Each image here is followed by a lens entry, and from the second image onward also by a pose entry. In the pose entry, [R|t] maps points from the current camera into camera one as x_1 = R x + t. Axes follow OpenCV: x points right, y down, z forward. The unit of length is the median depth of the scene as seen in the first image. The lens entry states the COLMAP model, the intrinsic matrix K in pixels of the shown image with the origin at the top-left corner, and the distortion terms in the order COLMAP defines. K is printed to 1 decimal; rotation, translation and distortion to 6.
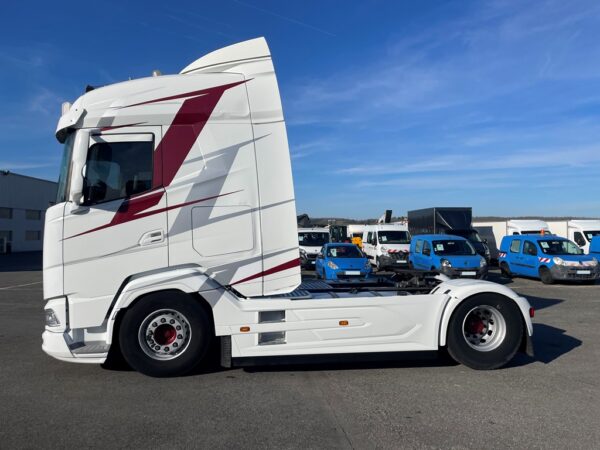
lens RADIAL K [[458.5, 0, 302.9], [0, 458.5, 222.9], [0, 0, 1]] dist [0.034324, -0.020323]
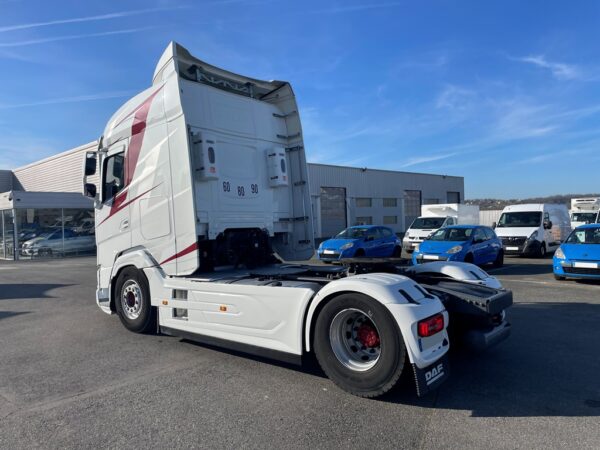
lens RADIAL K [[458.5, 0, 303.0], [0, 458.5, 227.3], [0, 0, 1]] dist [0.034324, -0.020323]
pose [[0.665581, -0.010878, -0.746247, 0.950043], [0.046174, 0.998579, 0.026626, 0.025763], [0.744896, -0.052178, 0.665137, 0.485792]]
